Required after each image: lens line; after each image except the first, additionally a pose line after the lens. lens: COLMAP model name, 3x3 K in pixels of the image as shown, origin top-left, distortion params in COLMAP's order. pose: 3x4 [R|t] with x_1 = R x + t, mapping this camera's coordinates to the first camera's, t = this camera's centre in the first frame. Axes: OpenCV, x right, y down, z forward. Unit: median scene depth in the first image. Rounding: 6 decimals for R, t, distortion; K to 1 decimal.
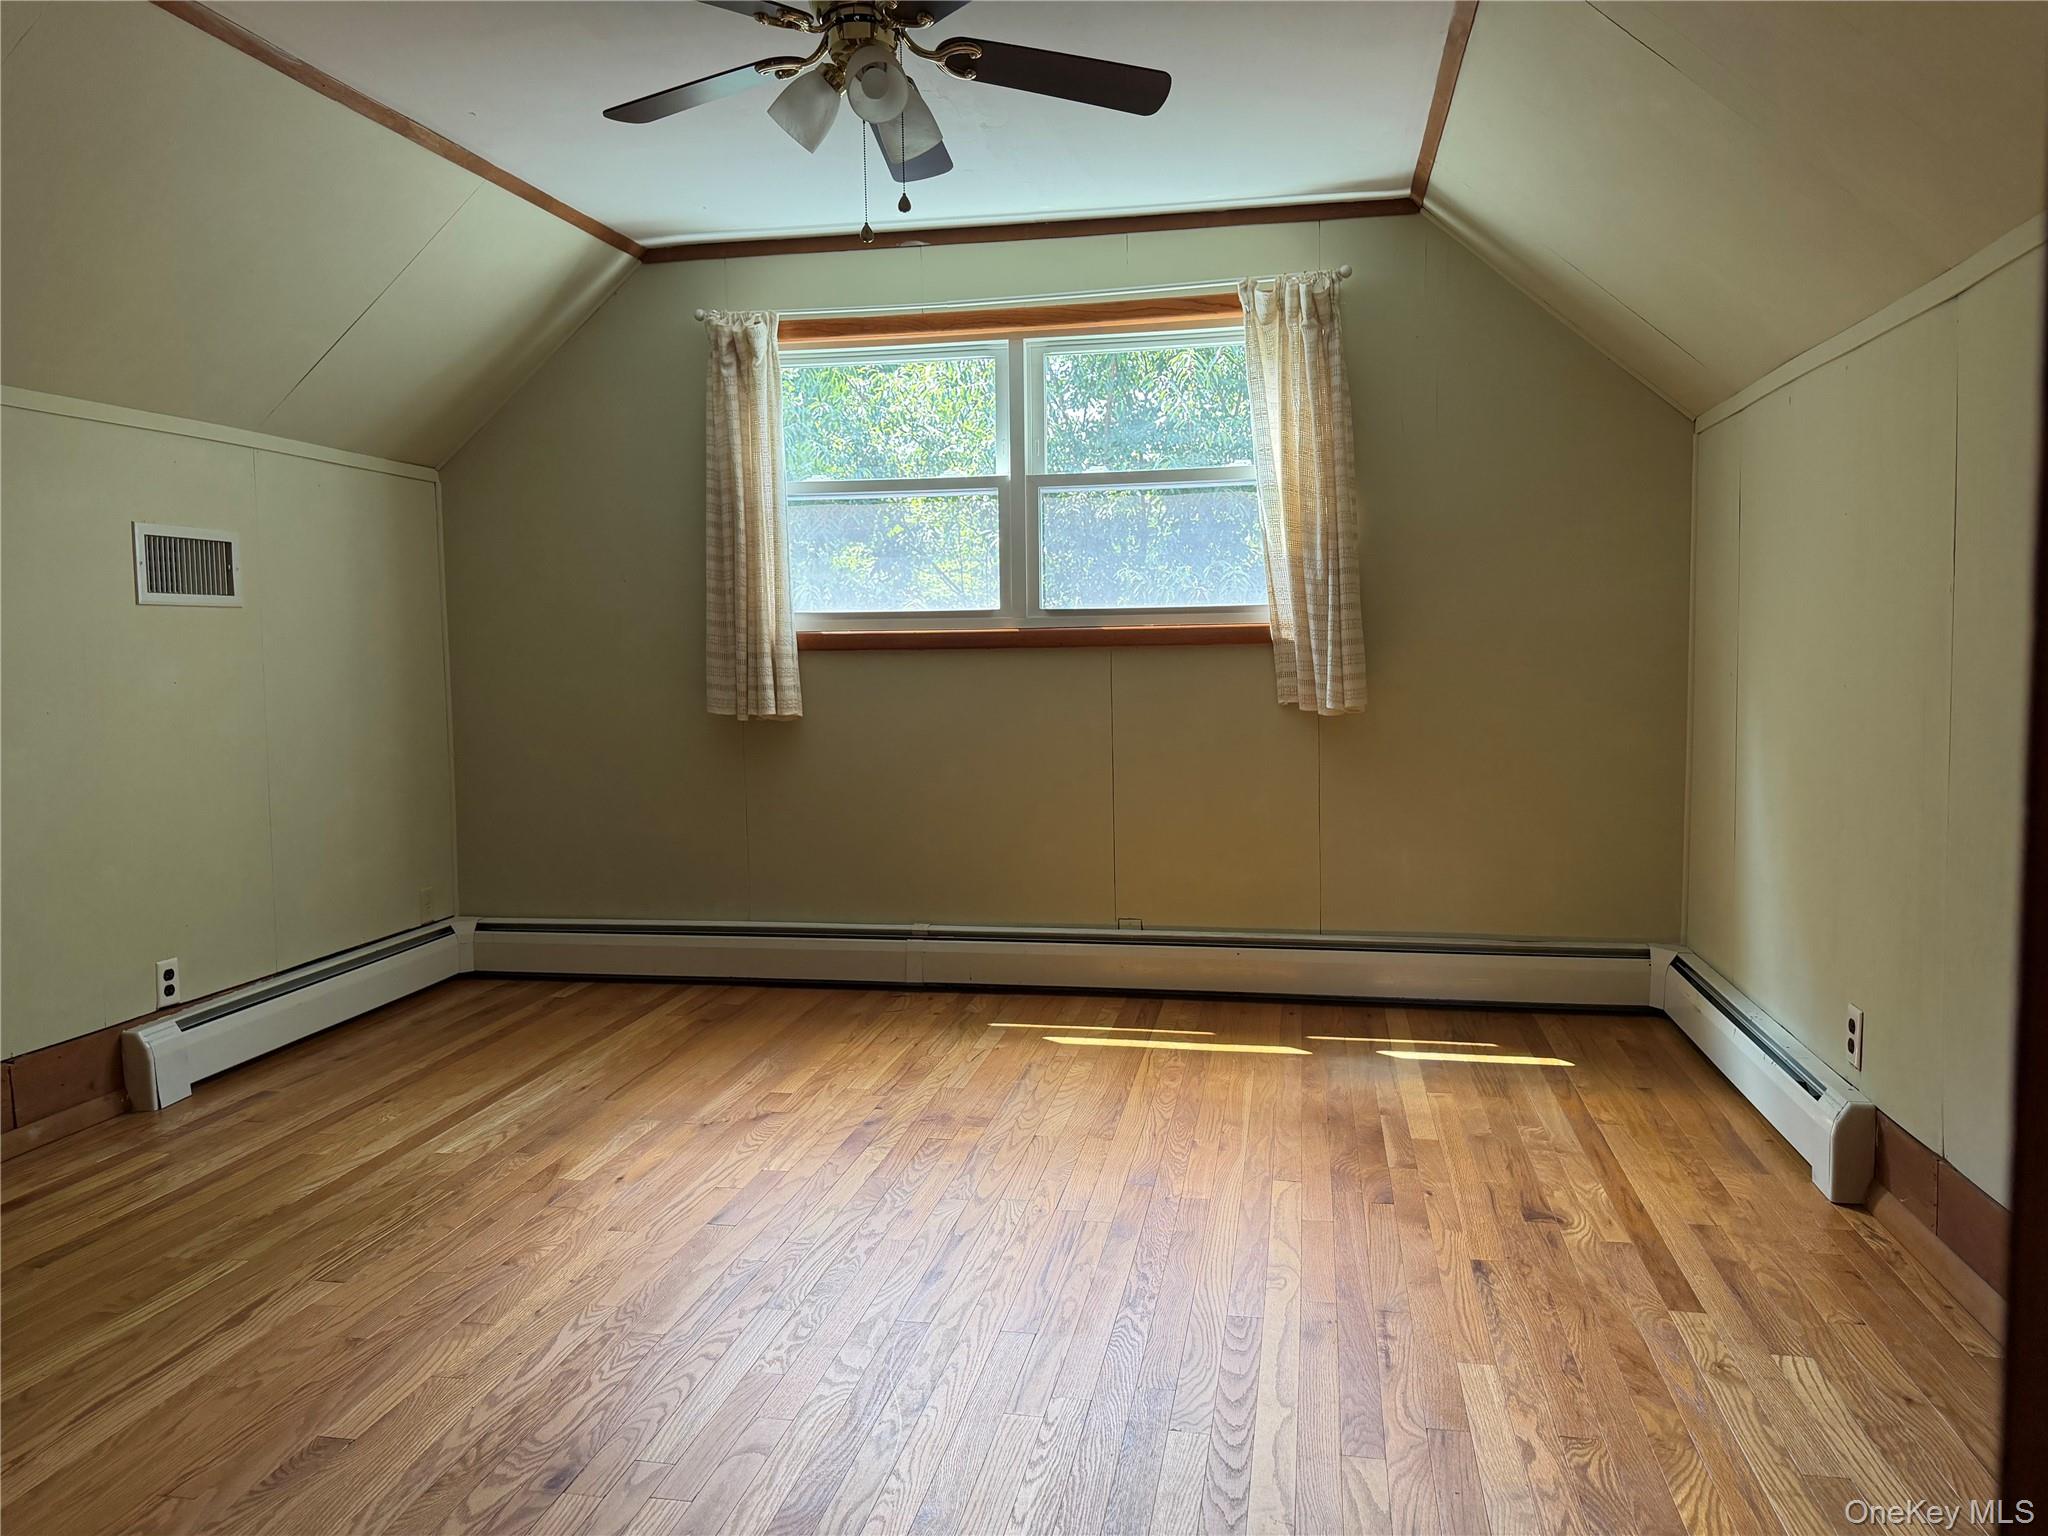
lens RADIAL K [[1433.0, 0, 1020.2], [0, 1433.0, 762.0], [0, 0, 1]] dist [0.151215, -0.230314]
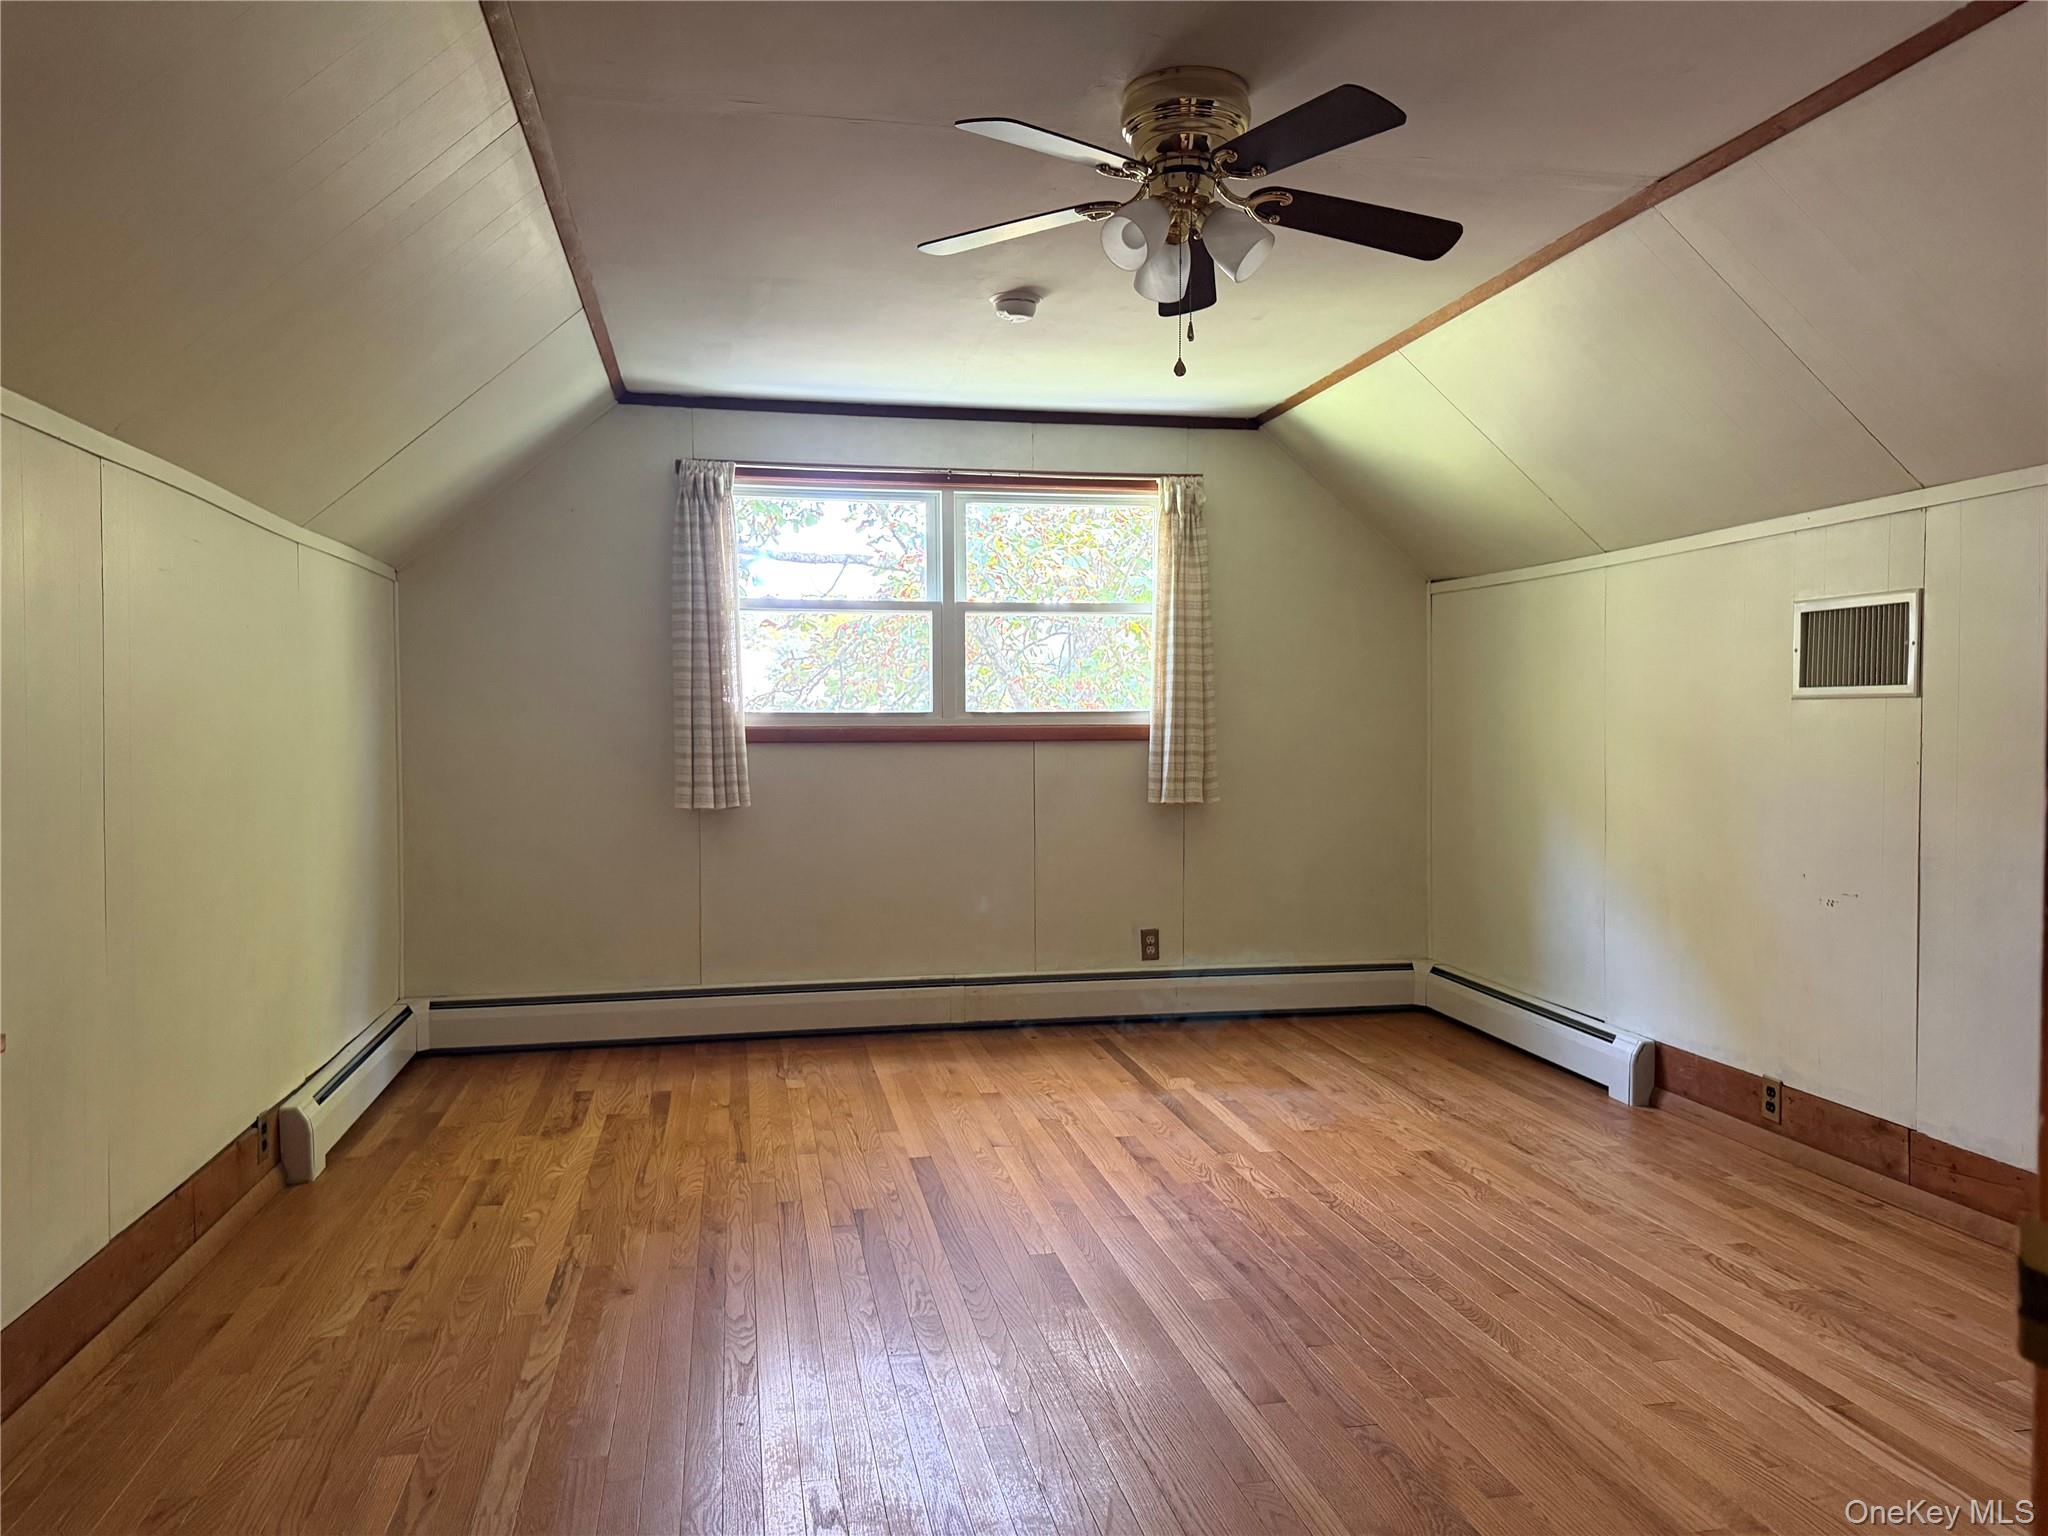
lens RADIAL K [[1433.0, 0, 1020.2], [0, 1433.0, 762.0], [0, 0, 1]] dist [0.151215, -0.230314]
pose [[0.921713, 0.005544, 0.387833, -0.414812], [0.016772, 0.998393, -0.054131, 0.003656], [-0.387510, 0.056398, 0.920139, -0.133869]]
